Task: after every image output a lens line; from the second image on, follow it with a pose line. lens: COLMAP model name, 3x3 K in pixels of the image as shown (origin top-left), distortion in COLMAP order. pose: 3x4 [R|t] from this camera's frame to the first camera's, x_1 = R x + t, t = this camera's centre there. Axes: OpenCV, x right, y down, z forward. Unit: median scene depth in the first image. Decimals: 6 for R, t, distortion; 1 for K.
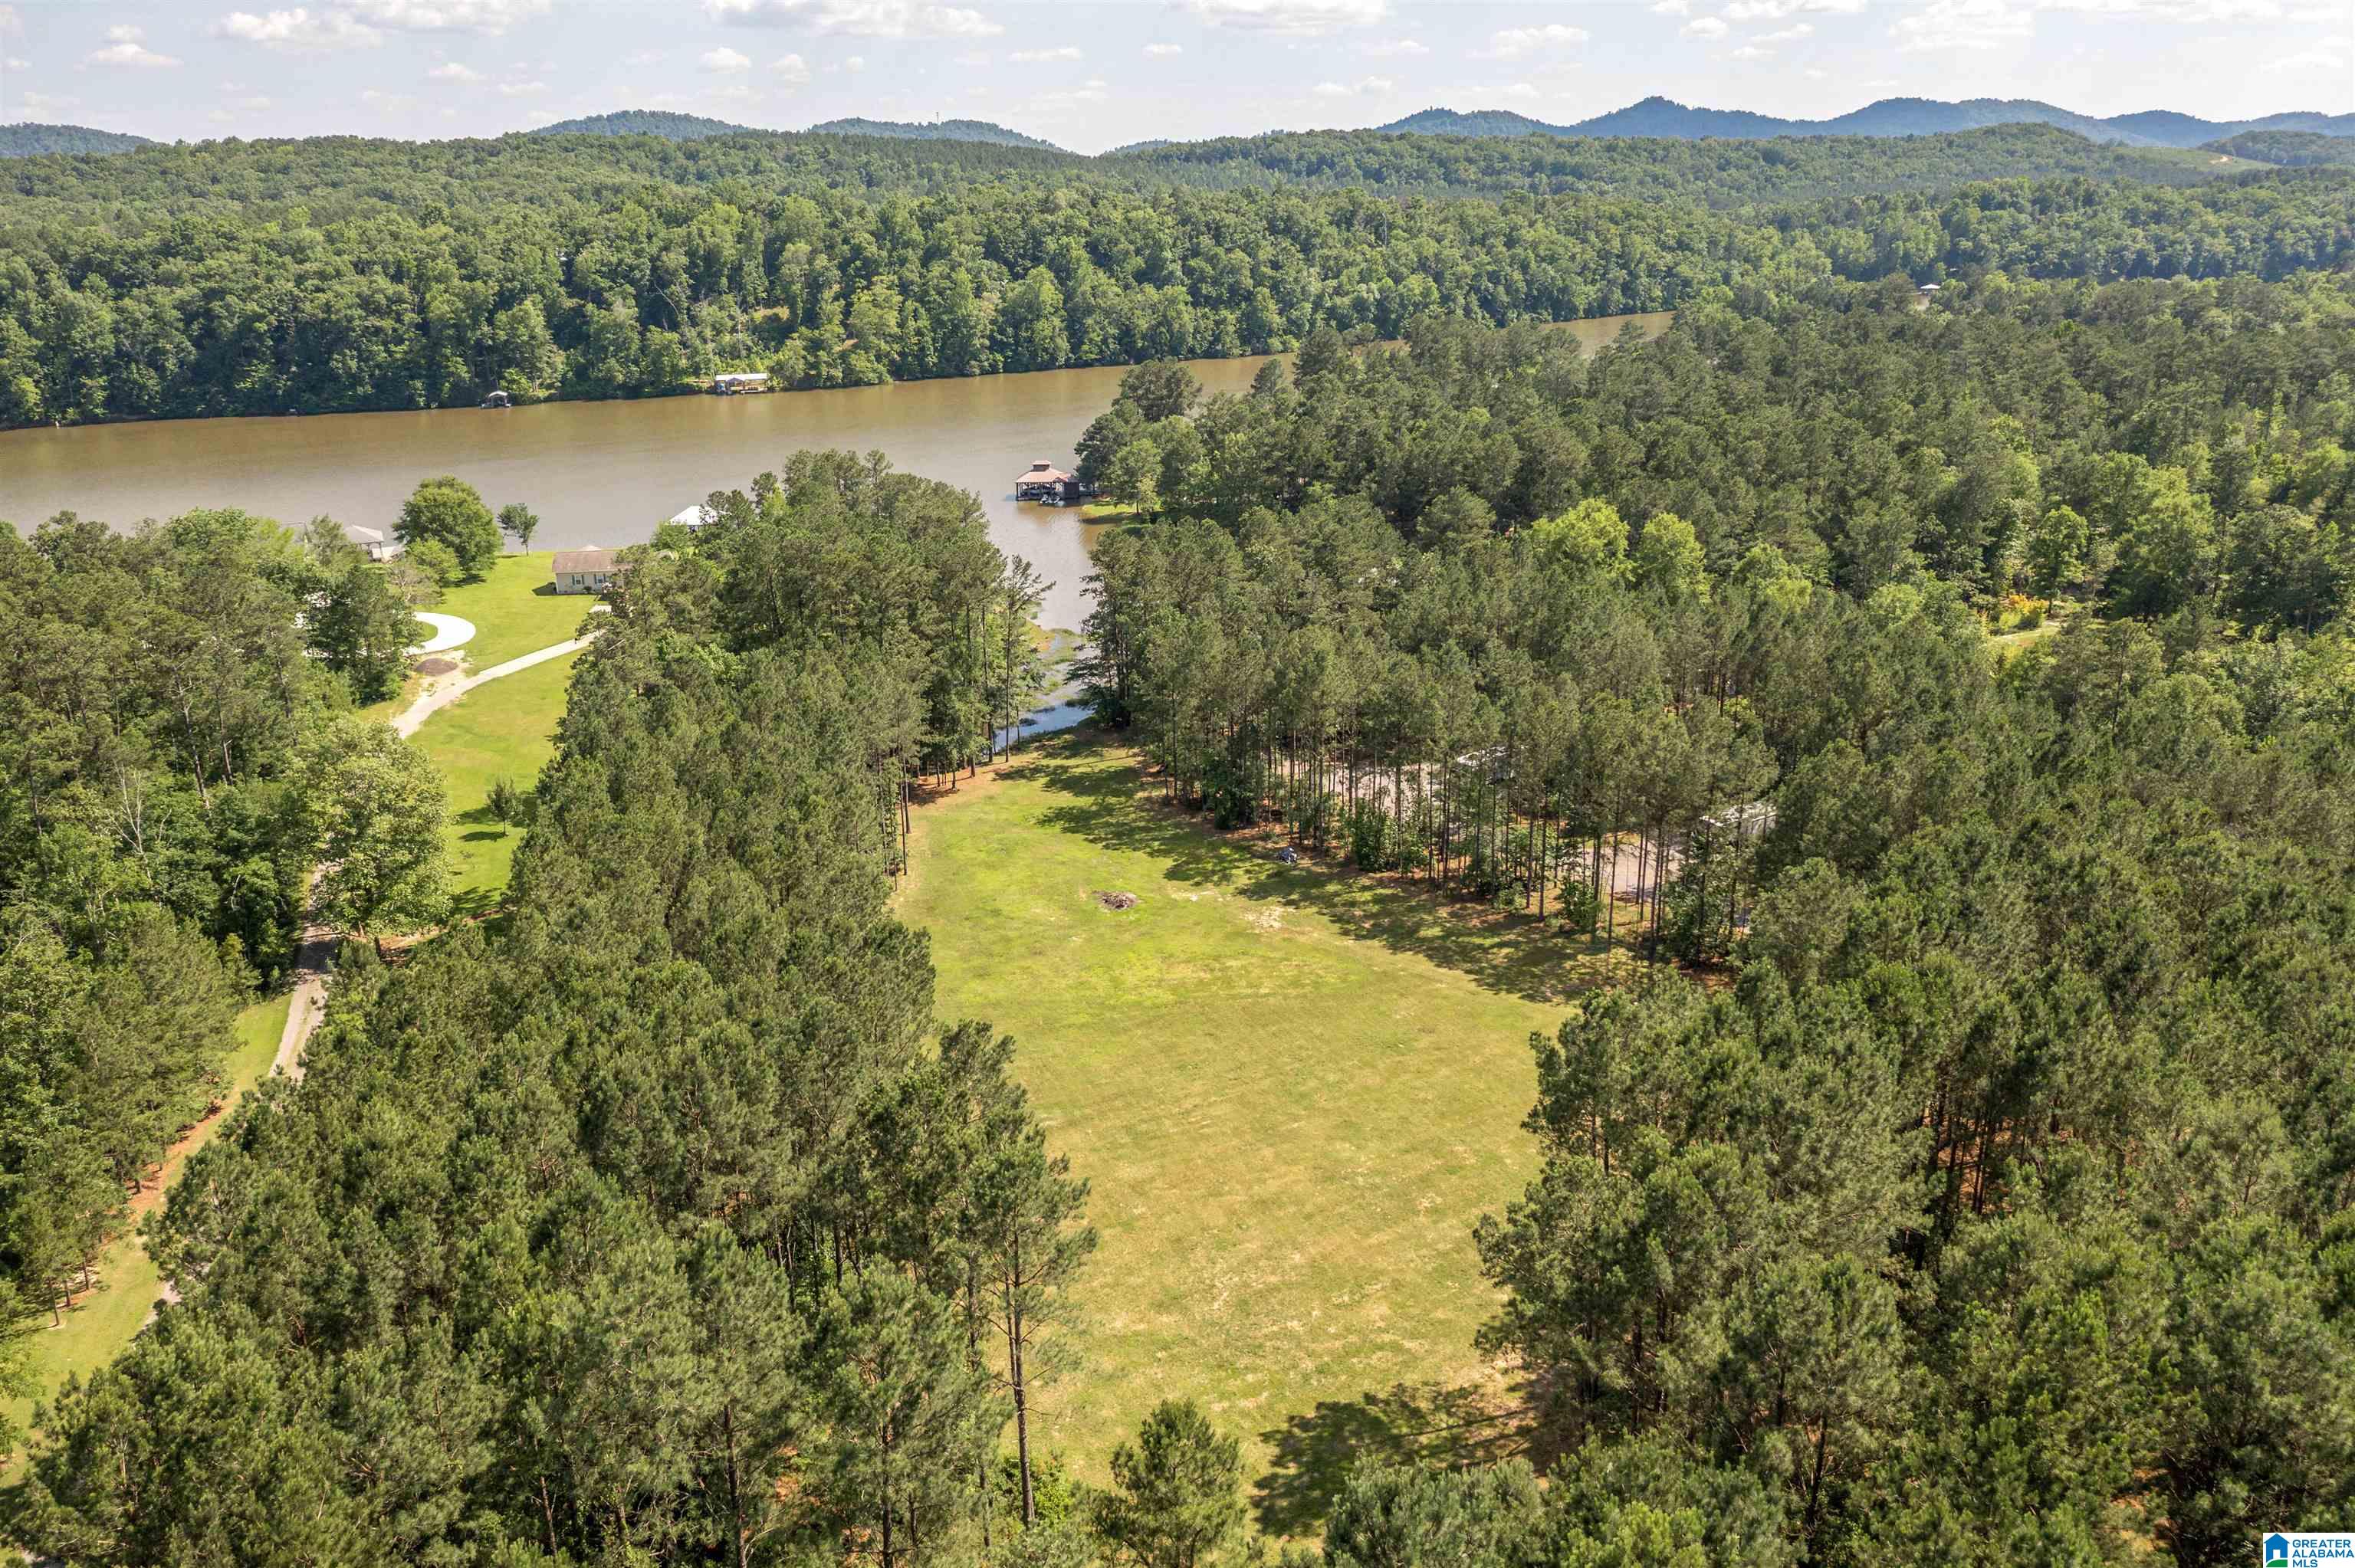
lens RADIAL K [[1864.0, 0, 1168.3], [0, 1864.0, 781.5], [0, 0, 1]] dist [-0.021862, 0.009109]
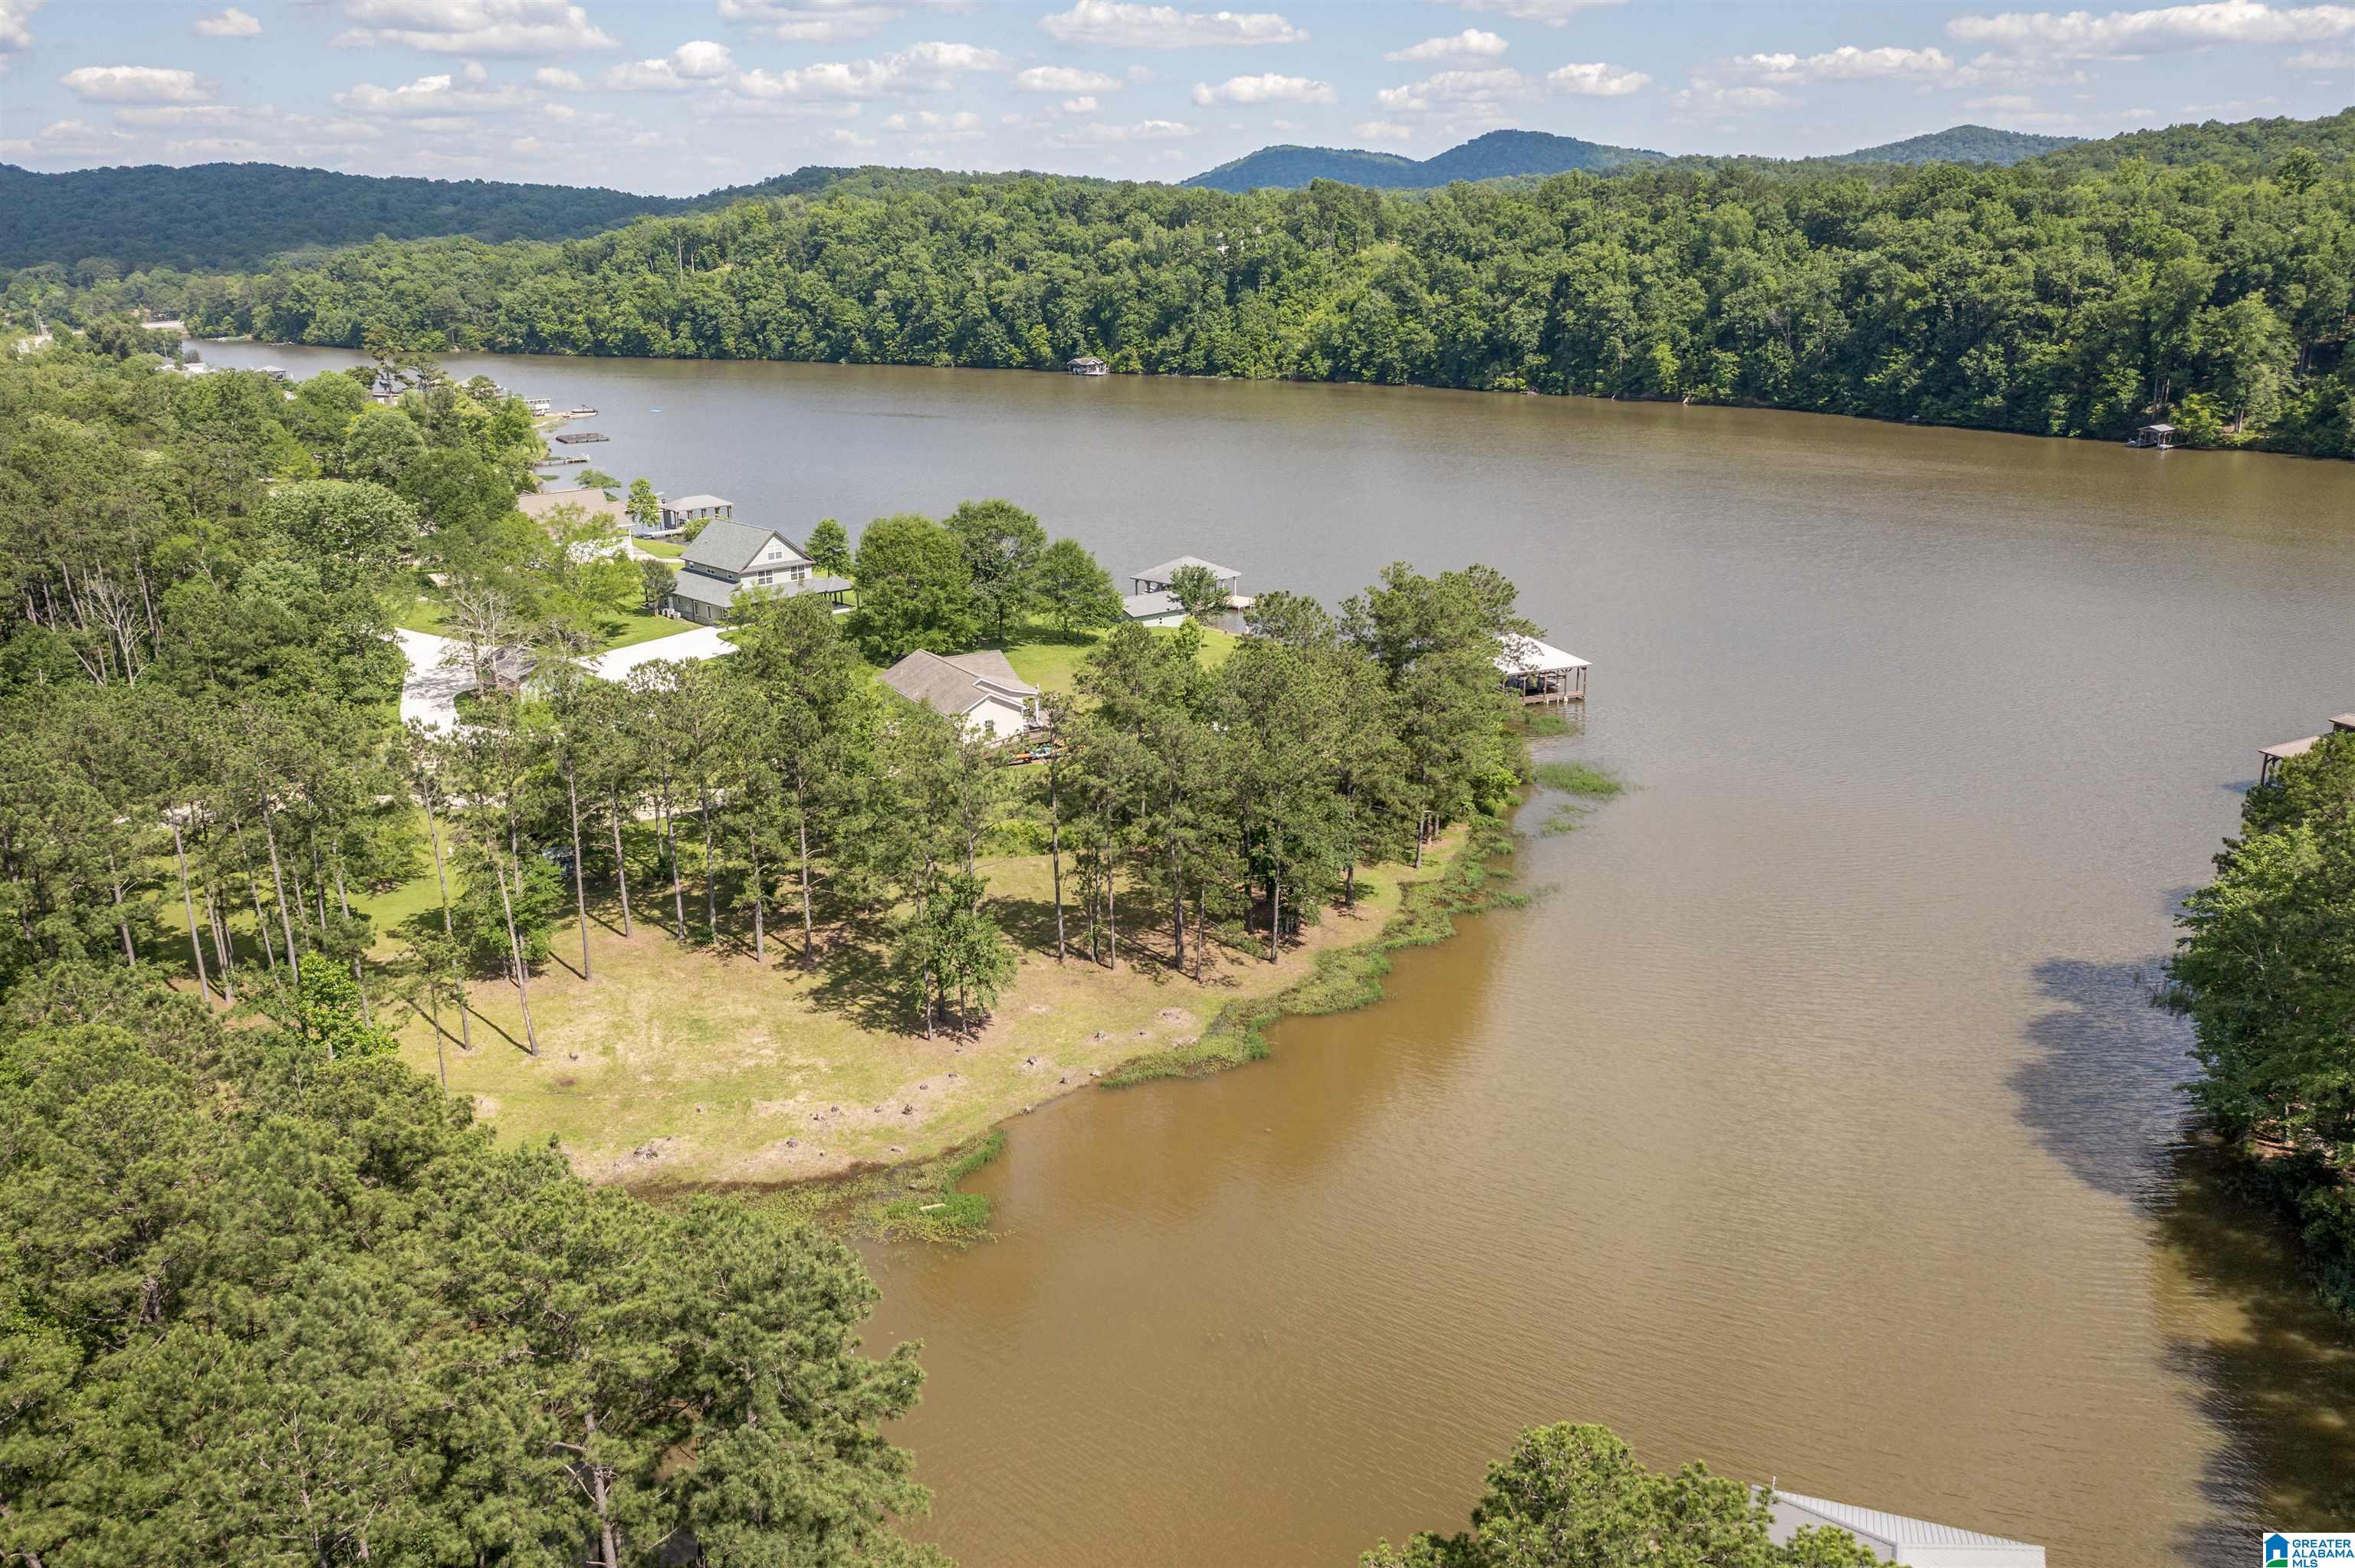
lens RADIAL K [[1885.1, 0, 1170.7], [0, 1885.1, 786.0], [0, 0, 1]] dist [-0.018449, 0.002430]
pose [[0.392196, 0.279678, -0.876335, 0.116153], [-0.278374, 0.944076, 0.176714, -0.099836], [0.876750, 0.174642, 0.448118, 0.380204]]
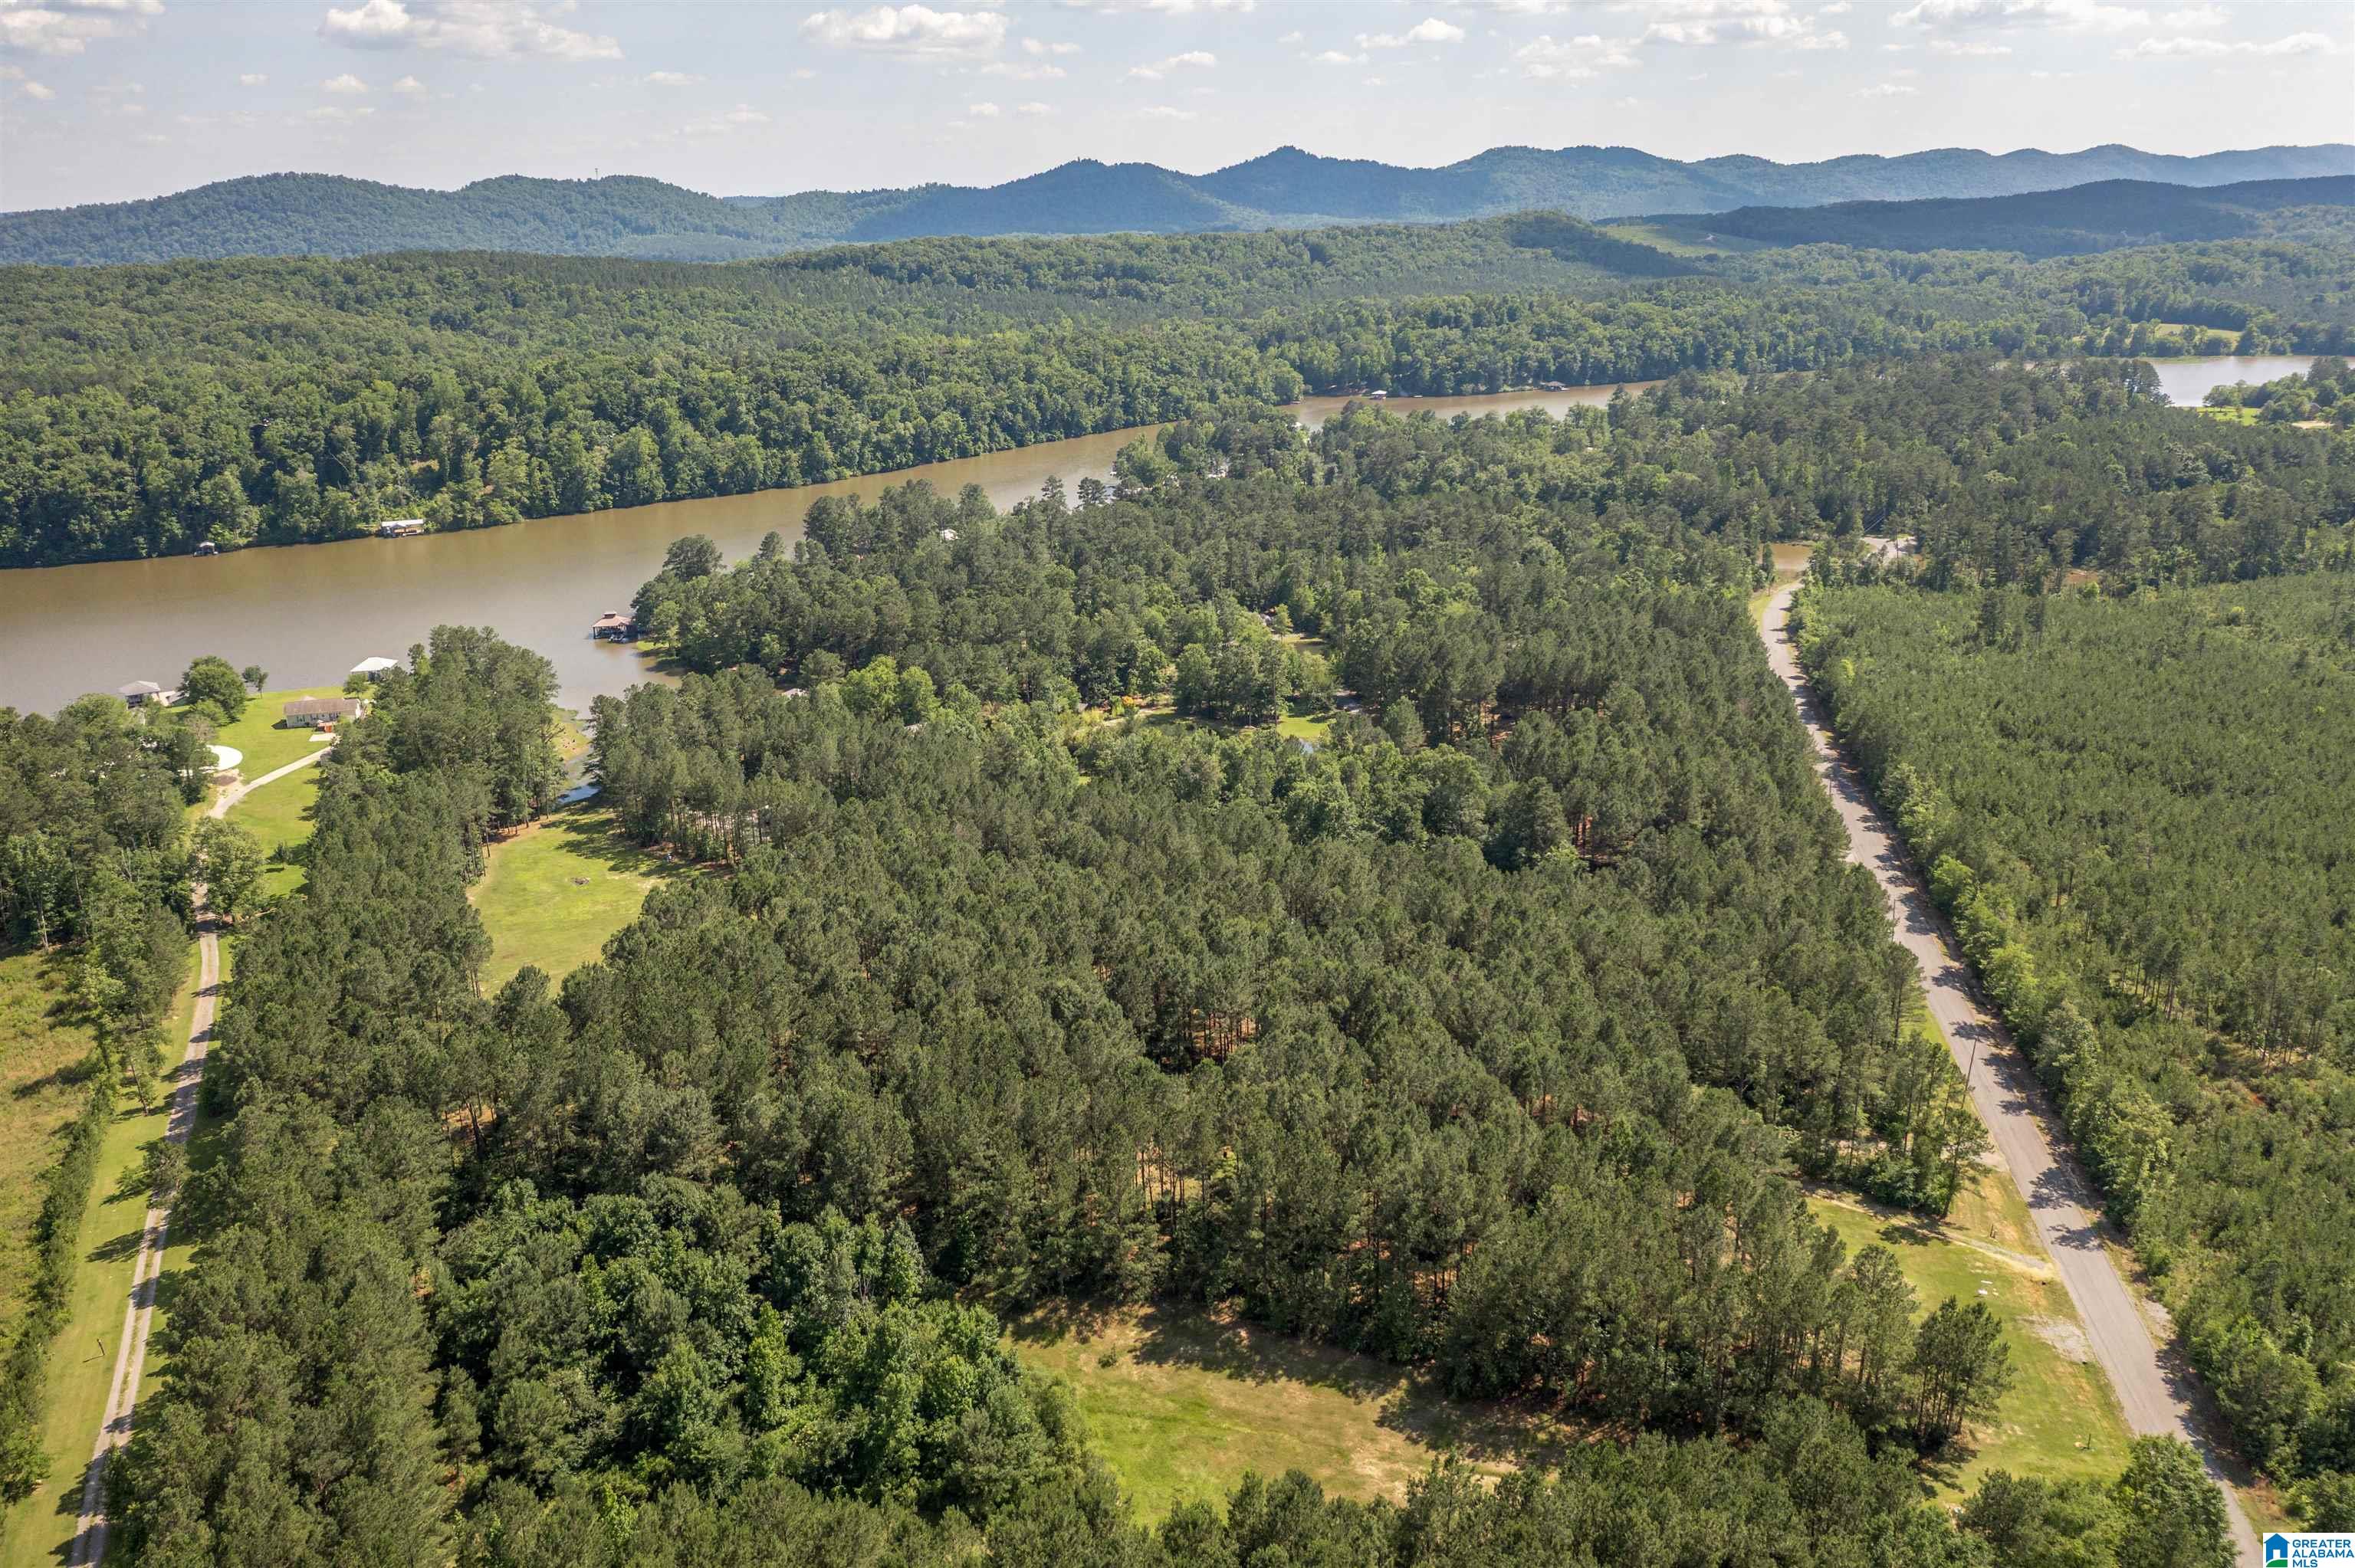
lens RADIAL K [[1864.0, 0, 1168.3], [0, 1864.0, 781.5], [0, 0, 1]] dist [-0.021862, 0.009109]
pose [[0.987070, -0.050250, 0.152207, 0.089794], [0.051594, 0.998656, -0.004891, -0.002162], [-0.151756, 0.012681, 0.988337, -0.352826]]
